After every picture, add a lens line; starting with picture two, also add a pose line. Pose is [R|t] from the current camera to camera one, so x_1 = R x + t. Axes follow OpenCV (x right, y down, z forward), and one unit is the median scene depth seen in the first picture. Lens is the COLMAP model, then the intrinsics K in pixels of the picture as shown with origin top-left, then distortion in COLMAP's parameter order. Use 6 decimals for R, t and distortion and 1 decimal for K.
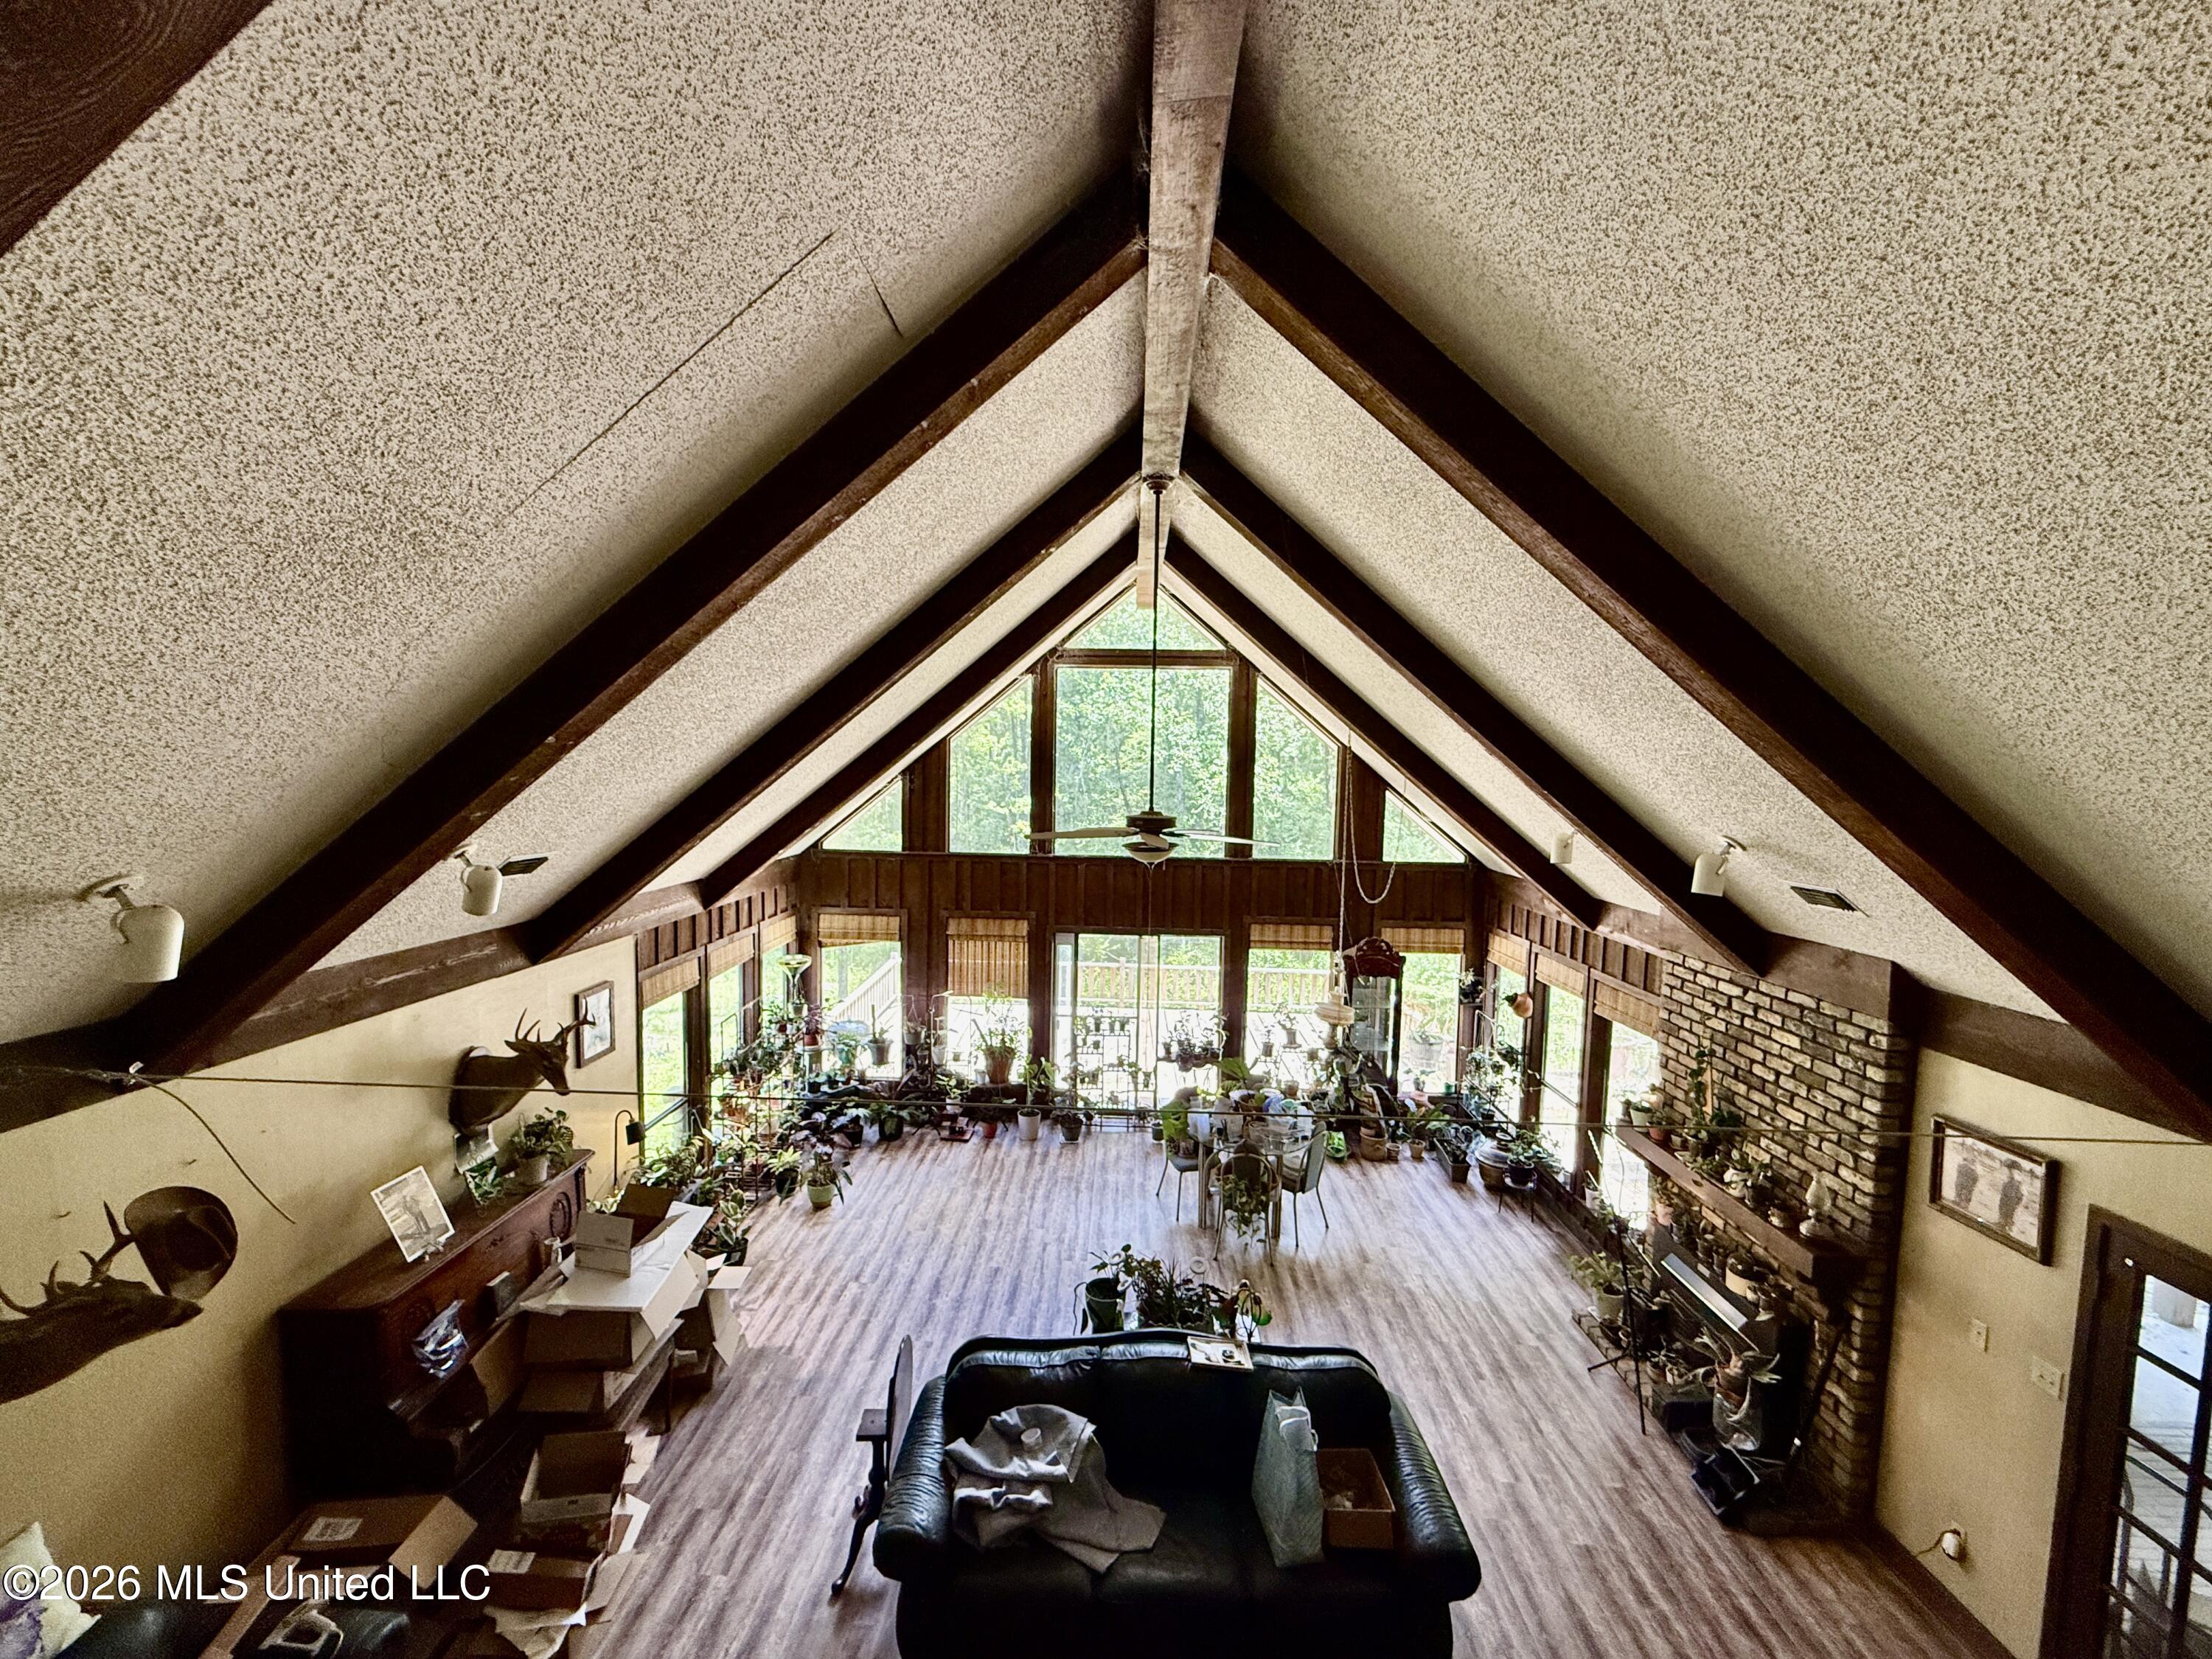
lens RADIAL K [[900.9, 0, 1104.2], [0, 900.9, 826.3], [0, 0, 1]] dist [-0.003728, 0.000428]
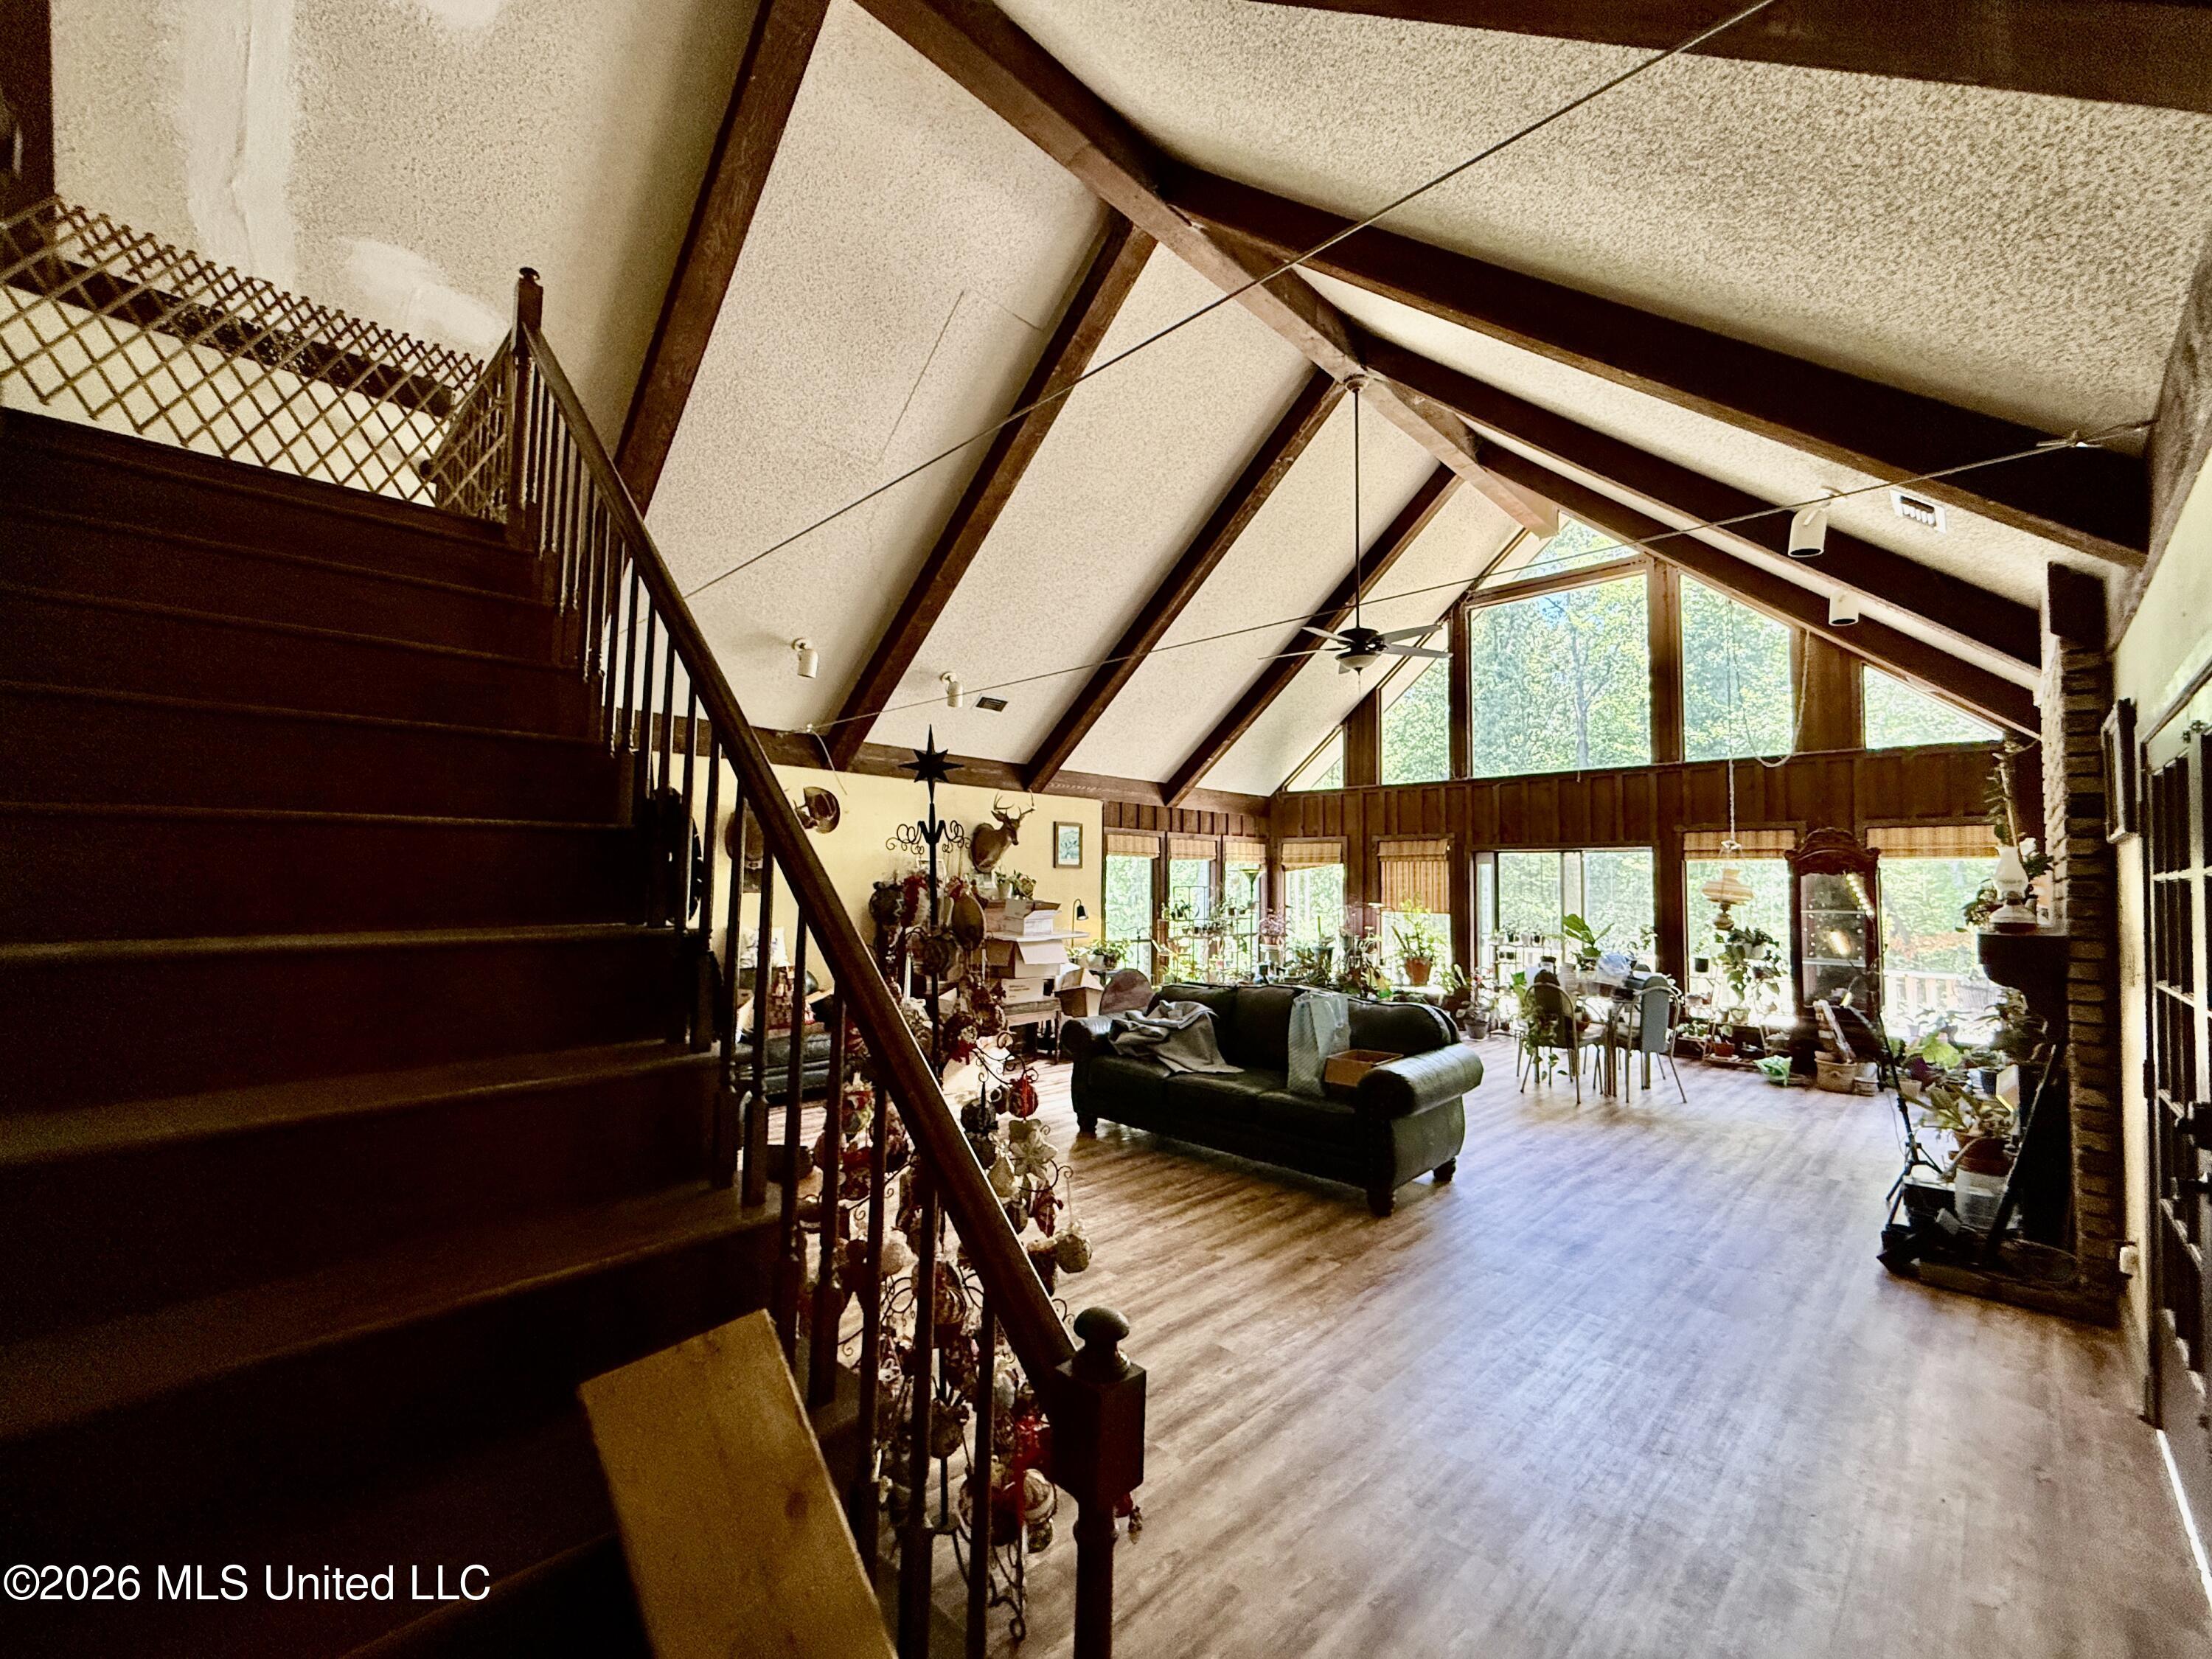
lens RADIAL K [[900.9, 0, 1104.5], [0, 900.9, 829.0], [0, 0, 1]] dist [-0.003728, 0.000428]
pose [[0.732311, -0.050926, -0.679063, 0.356237], [-0.036609, 0.992814, -0.113934, 0.233627], [0.679986, 0.108295, 0.725184, -0.072115]]
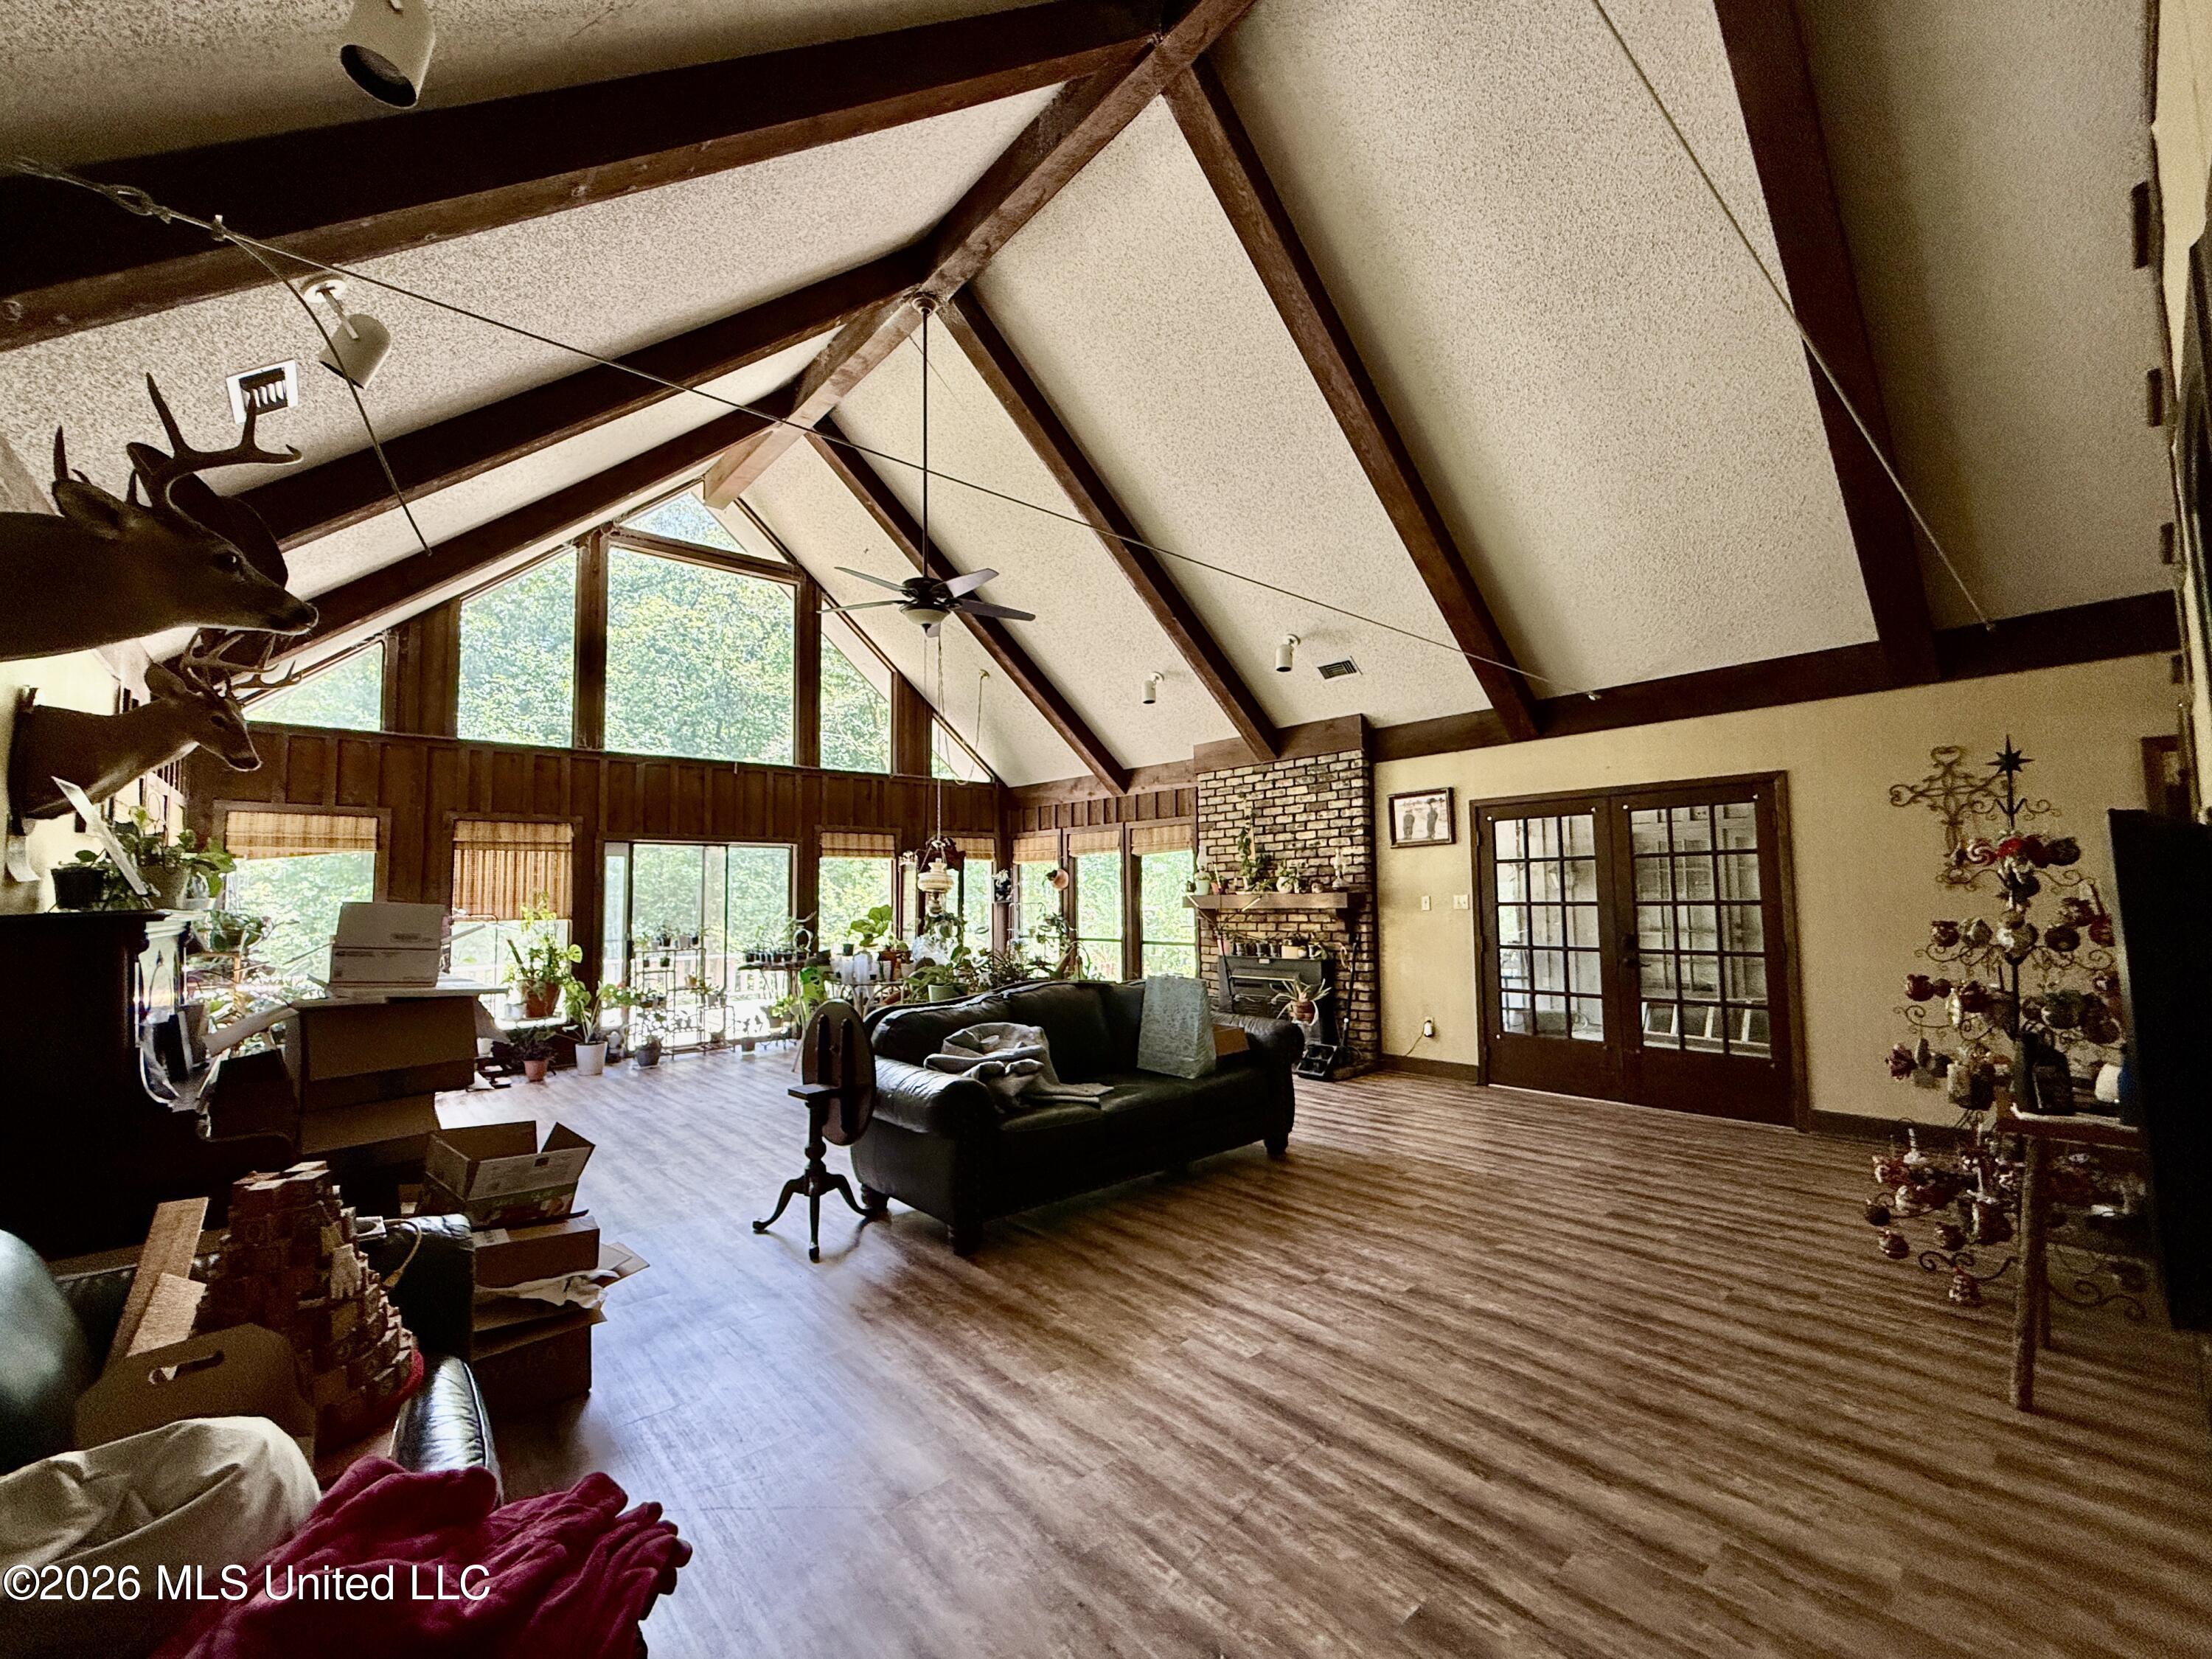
lens RADIAL K [[900.9, 0, 1098.1], [0, 900.9, 825.5], [0, 0, 1]] dist [-0.003728, 0.000428]
pose [[0.734643, 0.022645, 0.678076, -0.300087], [0.067744, 0.992000, -0.106524, 0.232712], [-0.675063, 0.124192, 0.727232, 0.049311]]
